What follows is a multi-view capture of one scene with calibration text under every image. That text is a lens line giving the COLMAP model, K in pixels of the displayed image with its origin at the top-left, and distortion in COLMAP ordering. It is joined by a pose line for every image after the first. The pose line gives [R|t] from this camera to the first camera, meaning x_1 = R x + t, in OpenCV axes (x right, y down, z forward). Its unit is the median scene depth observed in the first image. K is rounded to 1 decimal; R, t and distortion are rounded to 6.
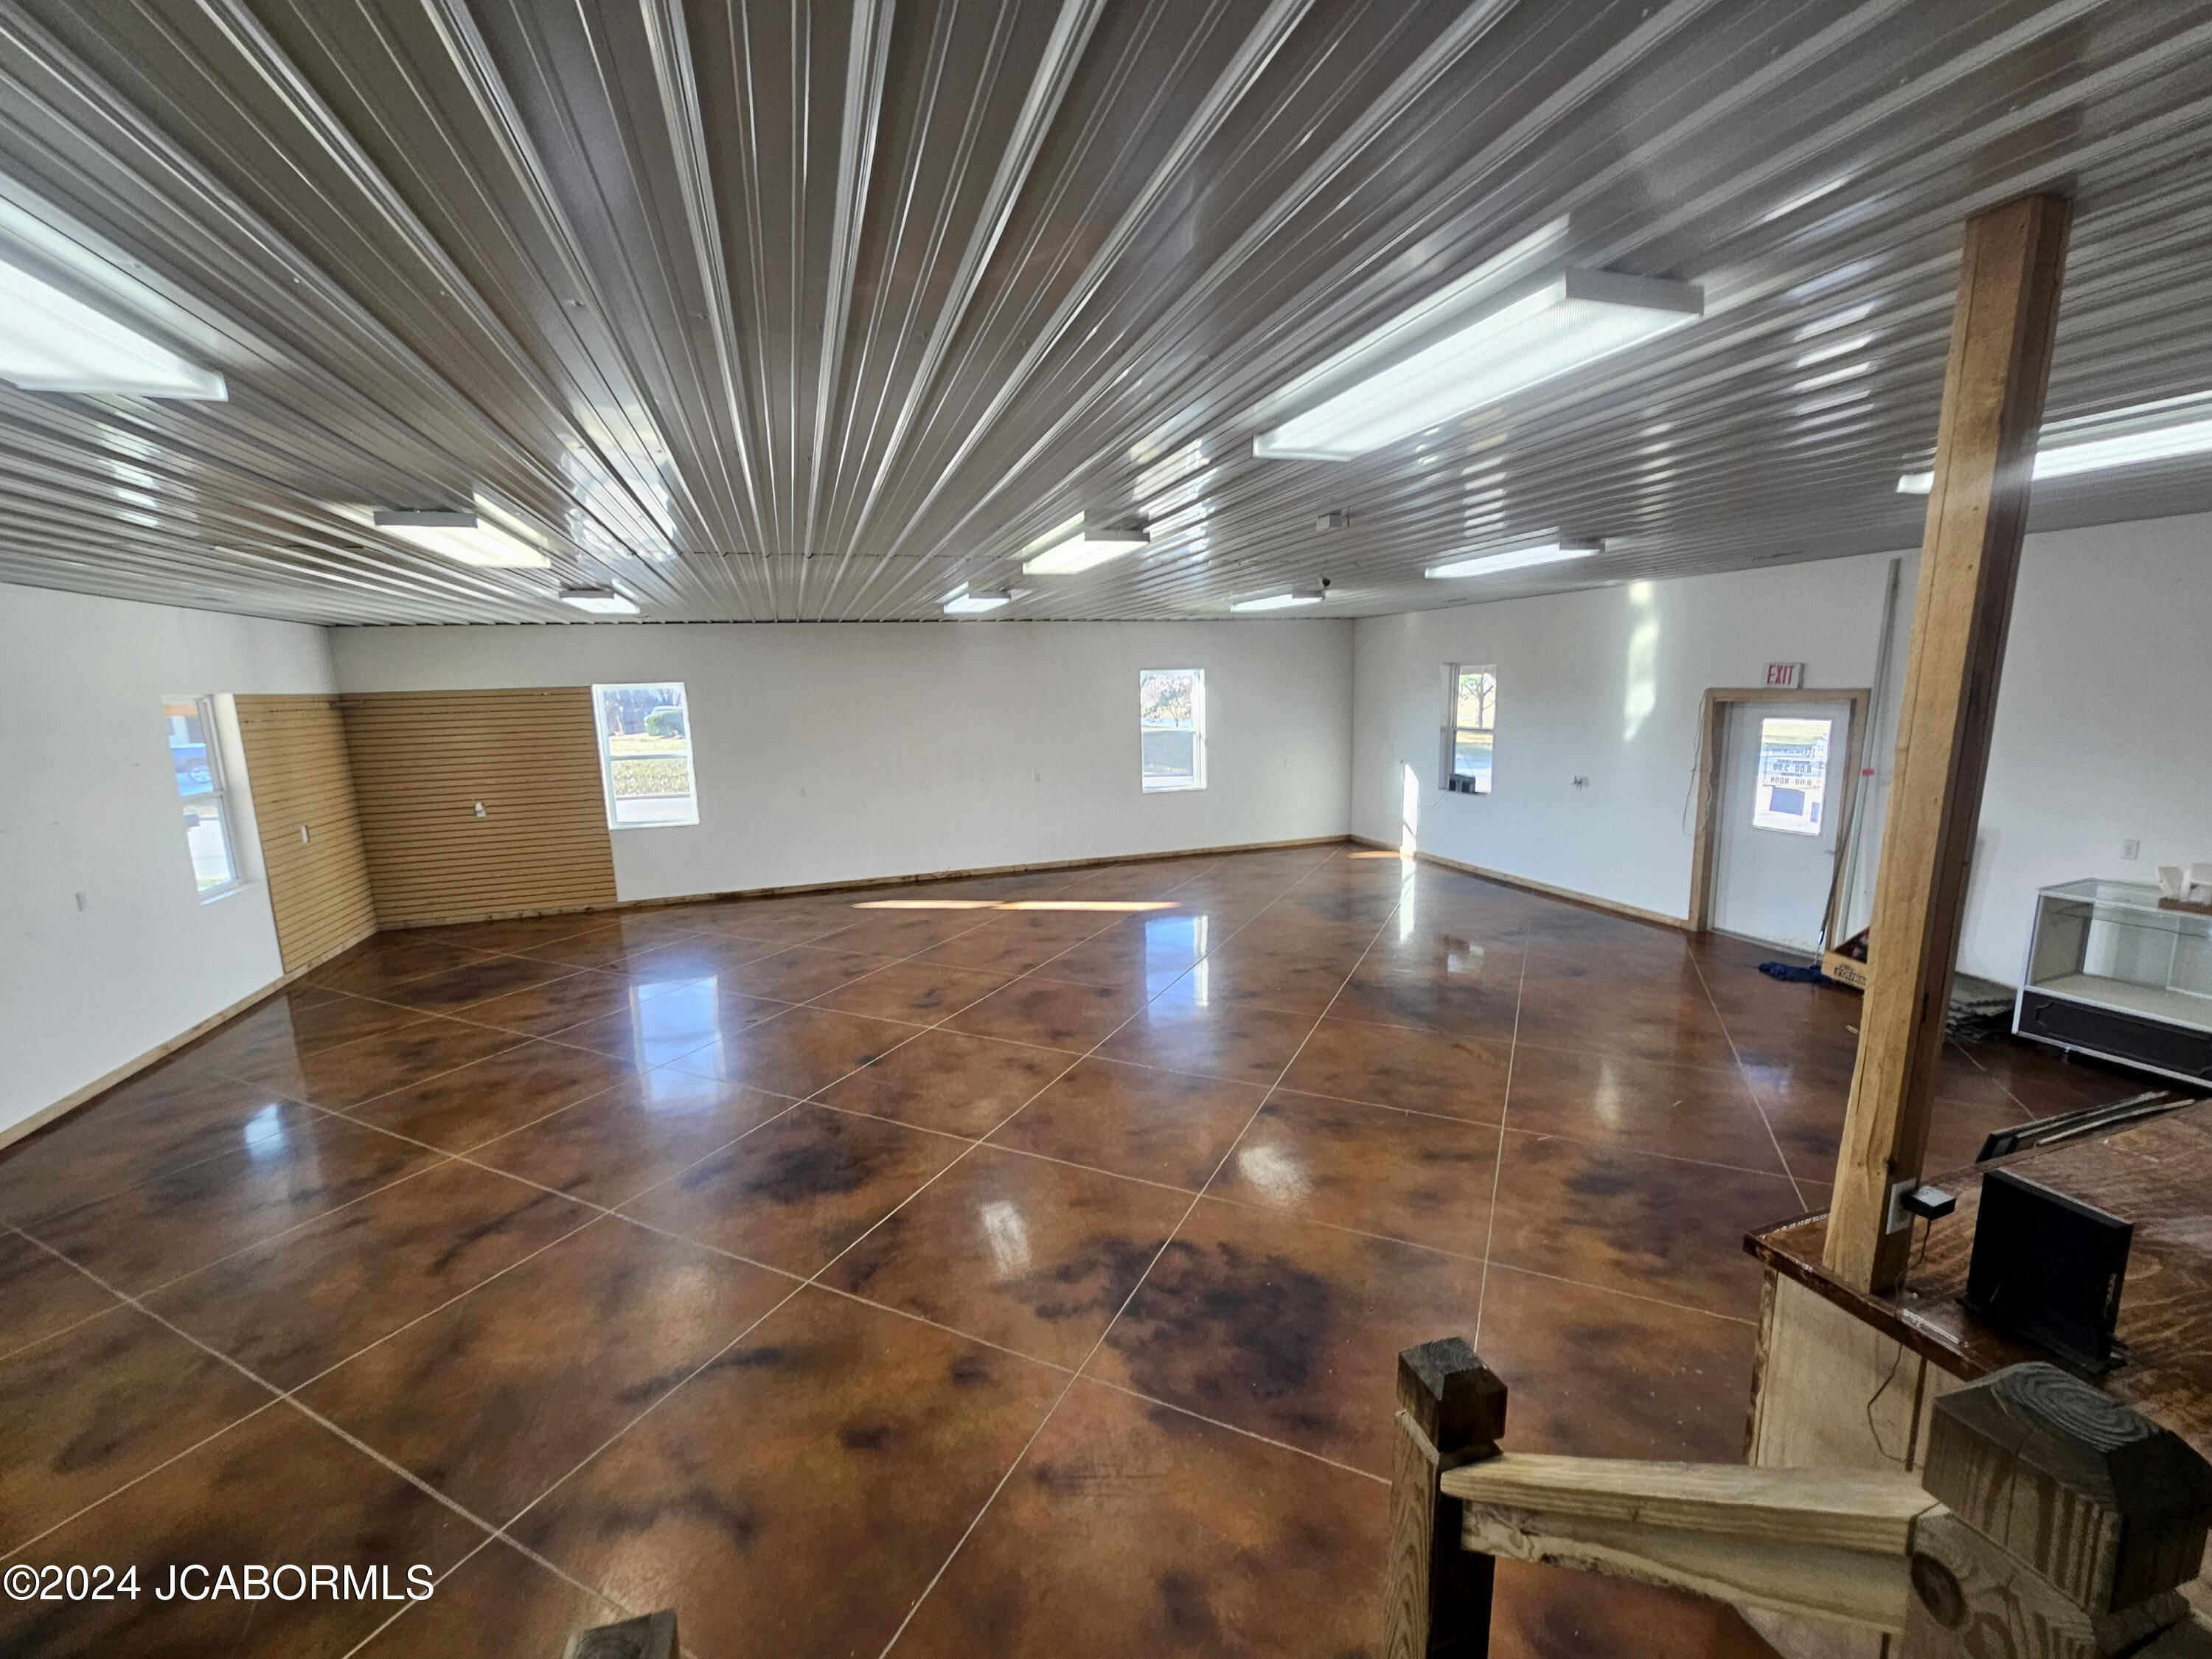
lens RADIAL K [[910.0, 0, 1100.8], [0, 910.0, 831.4], [0, 0, 1]] dist [-0.000432, 0.000495]
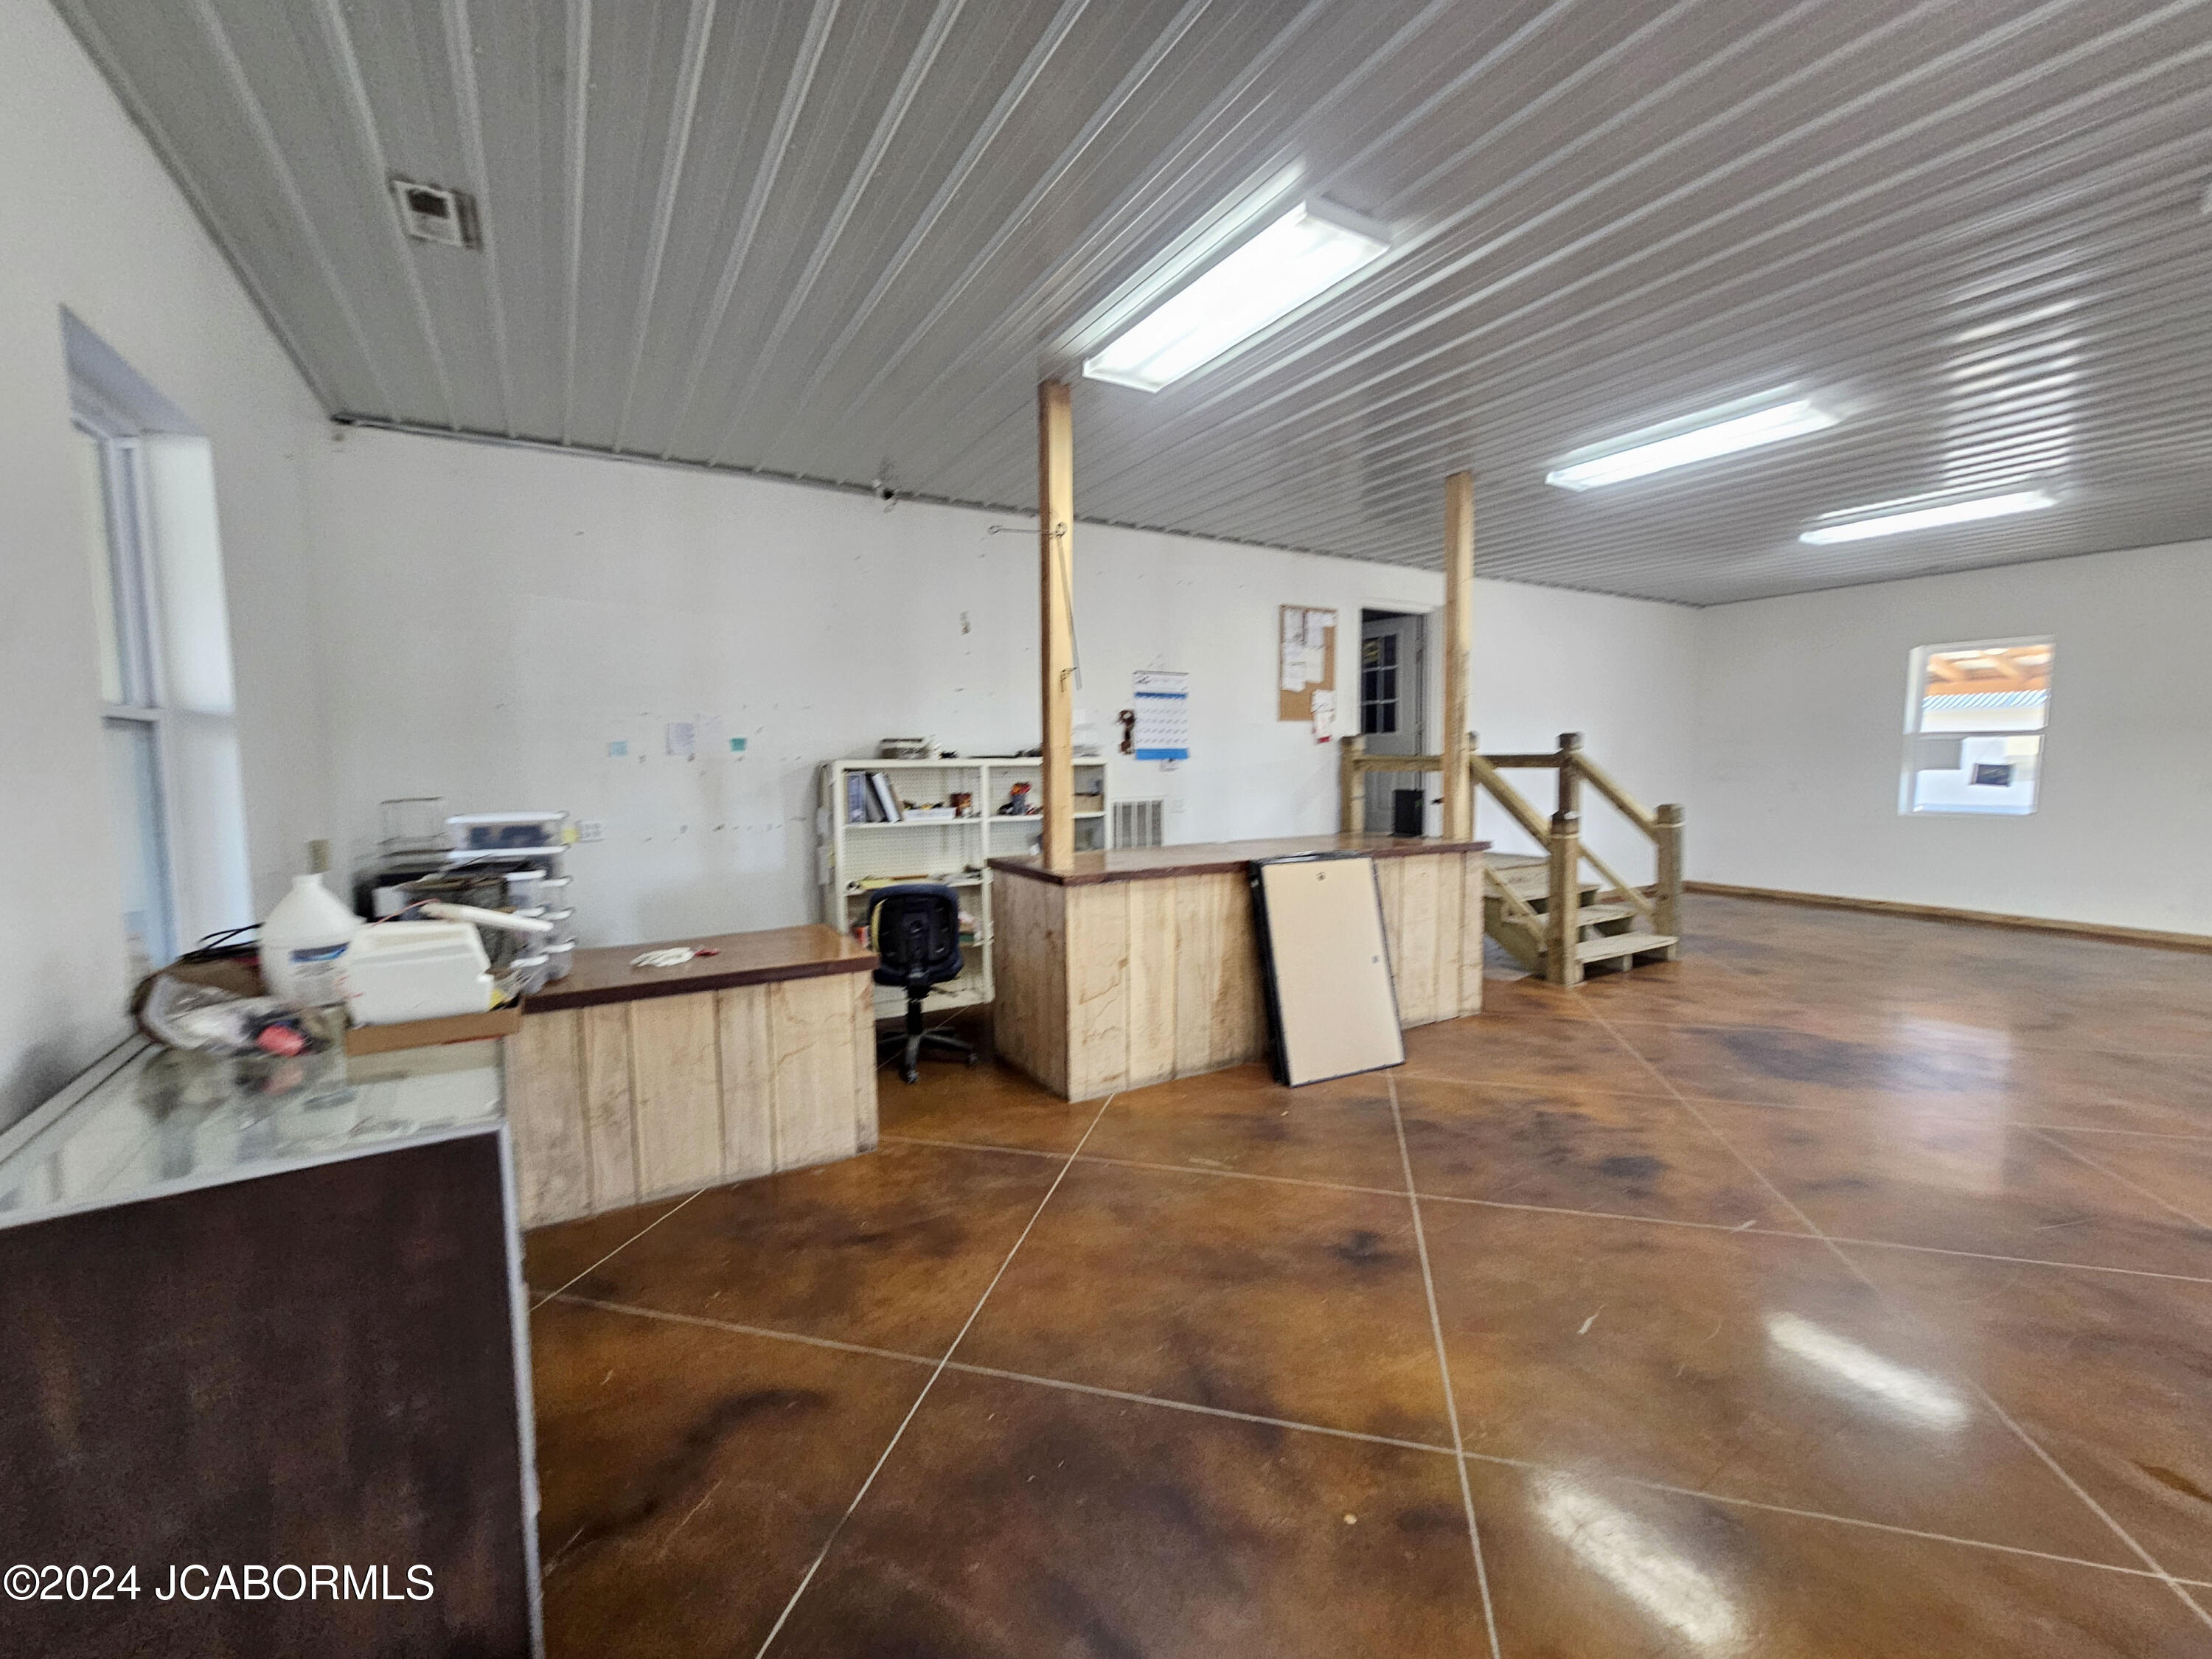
lens RADIAL K [[910.0, 0, 1100.8], [0, 910.0, 831.4], [0, 0, 1]] dist [-0.000432, 0.000495]
pose [[-0.975850, 0.058419, -0.210483, 1.105816], [0.004553, 0.968806, 0.247779, -0.092807], [0.218392, 0.240837, -0.945676, 1.519818]]
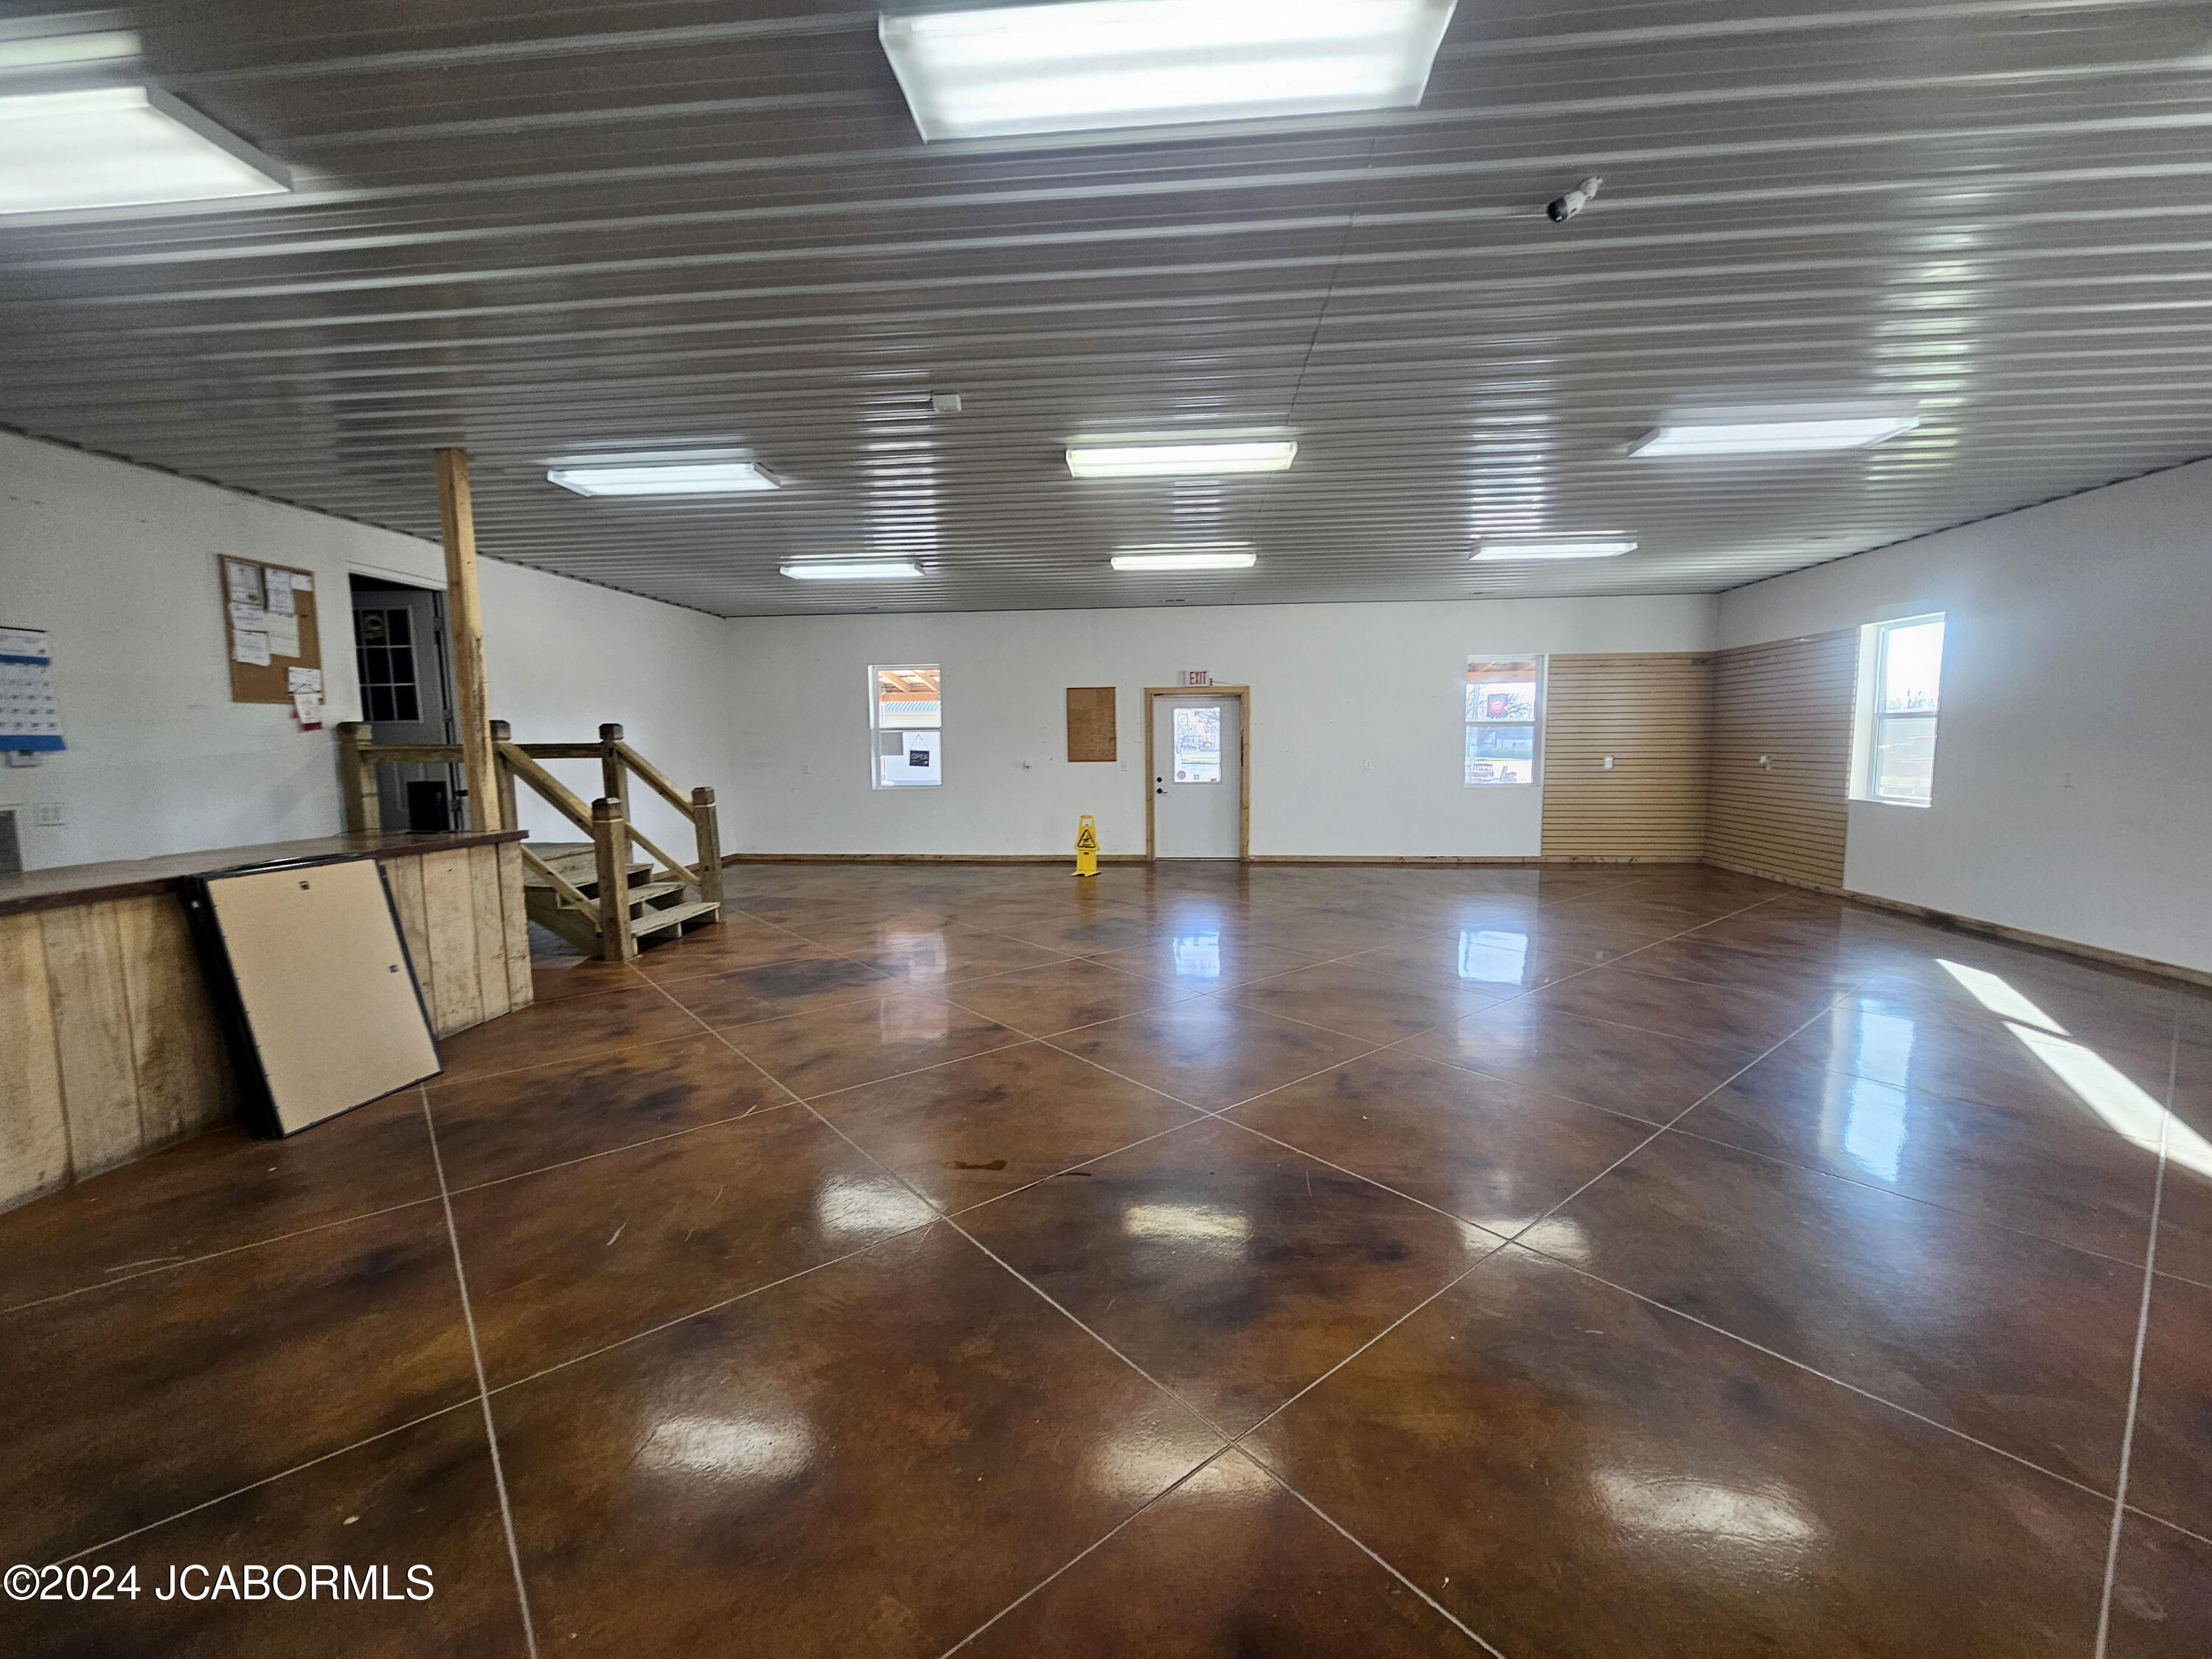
lens RADIAL K [[896.7, 0, 1098.6], [0, 896.7, 832.3], [0, 0, 1]] dist [-0.000041, 0.000703]
pose [[-0.409695, 0.128753, -0.903091, 1.112057], [-0.128833, 0.971900, 0.197009, -0.107907], [0.903079, 0.197062, -0.381595, 1.628302]]
